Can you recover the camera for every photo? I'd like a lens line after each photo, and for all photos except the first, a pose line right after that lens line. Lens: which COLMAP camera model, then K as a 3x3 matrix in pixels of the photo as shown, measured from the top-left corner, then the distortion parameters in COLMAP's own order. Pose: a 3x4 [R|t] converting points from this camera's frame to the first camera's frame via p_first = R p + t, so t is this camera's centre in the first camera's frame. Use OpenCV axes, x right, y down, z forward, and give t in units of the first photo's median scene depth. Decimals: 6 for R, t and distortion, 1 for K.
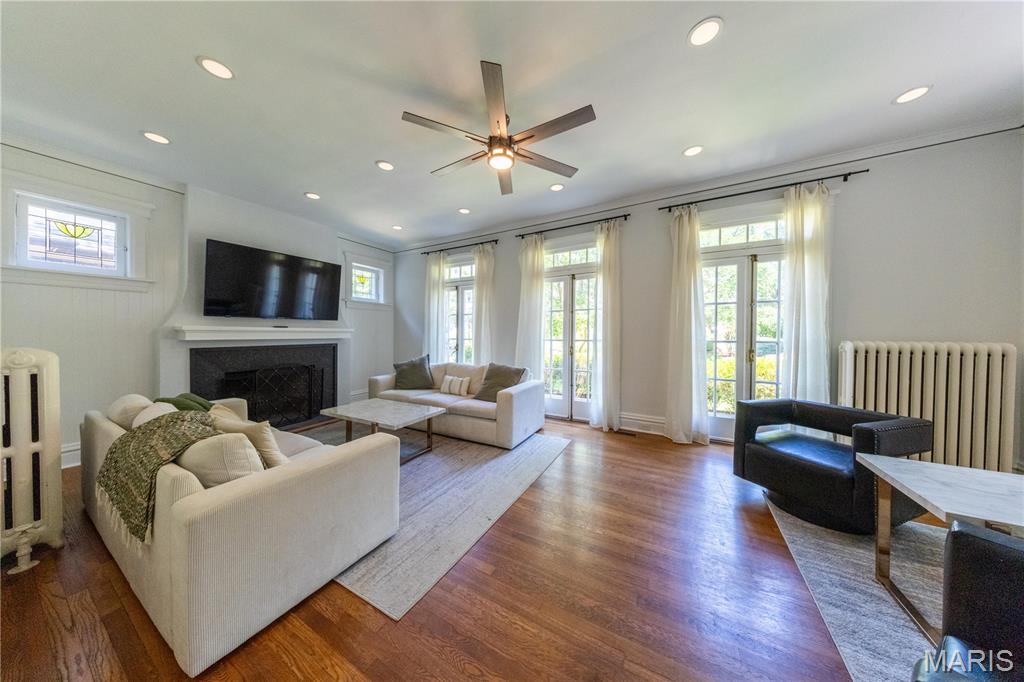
lens RADIAL K [[289.1, 0, 516.3], [0, 289.1, 339.3], [0, 0, 1]] dist [-0.001349, -0.000058]
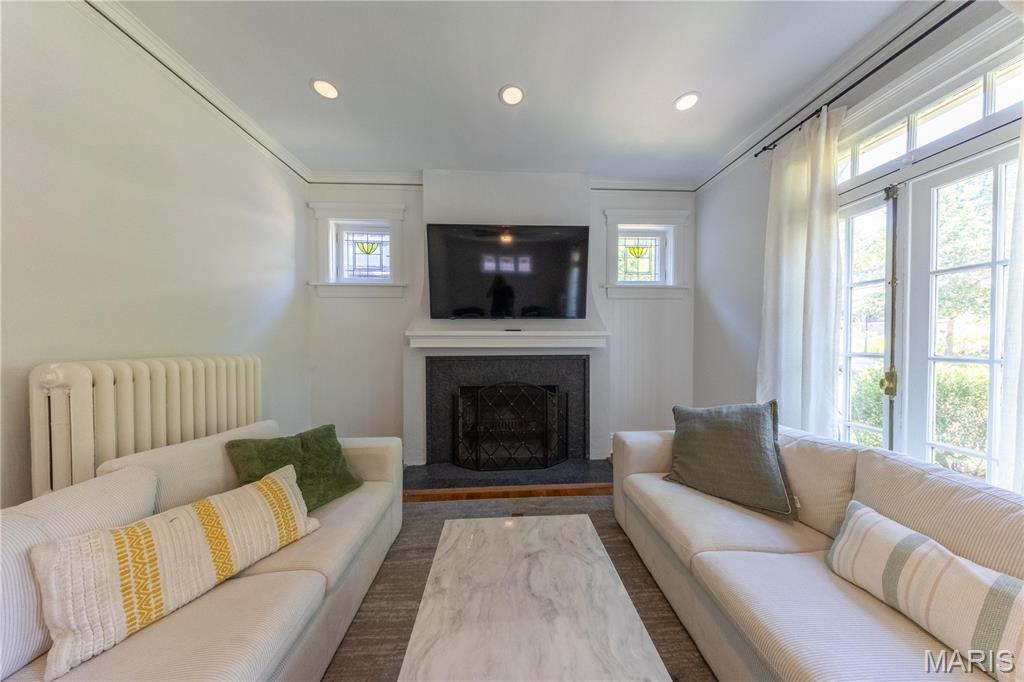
lens RADIAL K [[289.1, 0, 516.3], [0, 289.1, 339.3], [0, 0, 1]] dist [-0.001349, -0.000058]
pose [[0.518442, 0.001953, -0.855111, -0.177302], [-0.013062, 0.999899, -0.005636, -0.015168], [0.855013, 0.014091, 0.518415, 0.587222]]
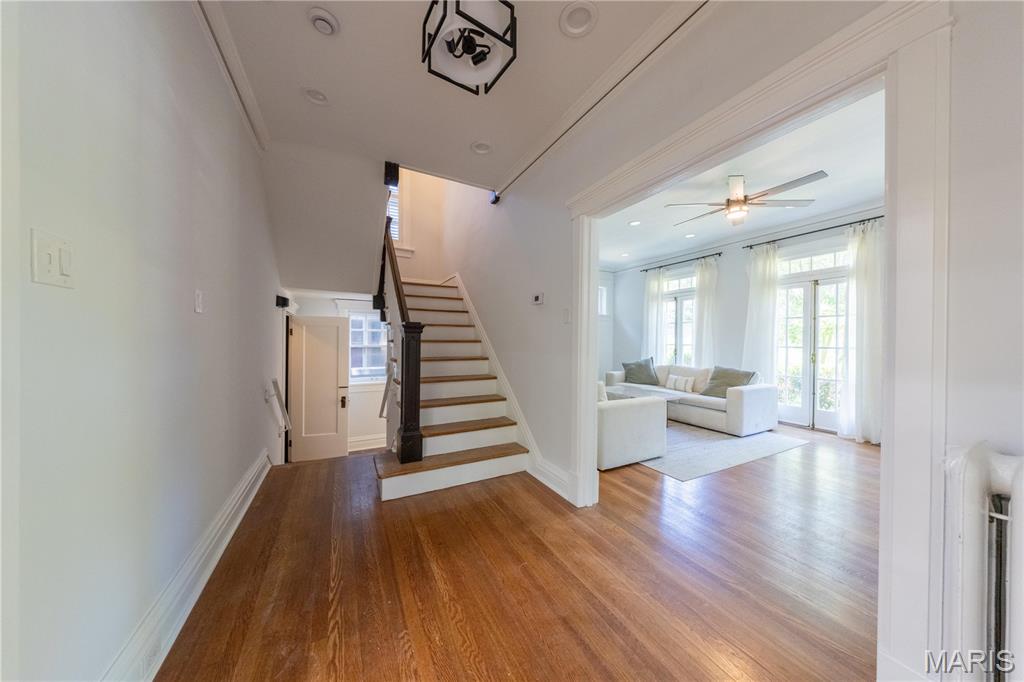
lens RADIAL K [[320.1, 0, 506.2], [0, 320.1, 339.7], [0, 0, 1]] dist [-0.005115, -0.000091]
pose [[0.821353, 0.005057, -0.570398, -0.046237], [-0.016327, 0.999759, -0.014646, 0.010287], [0.570187, 0.021343, 0.821238, -0.454256]]
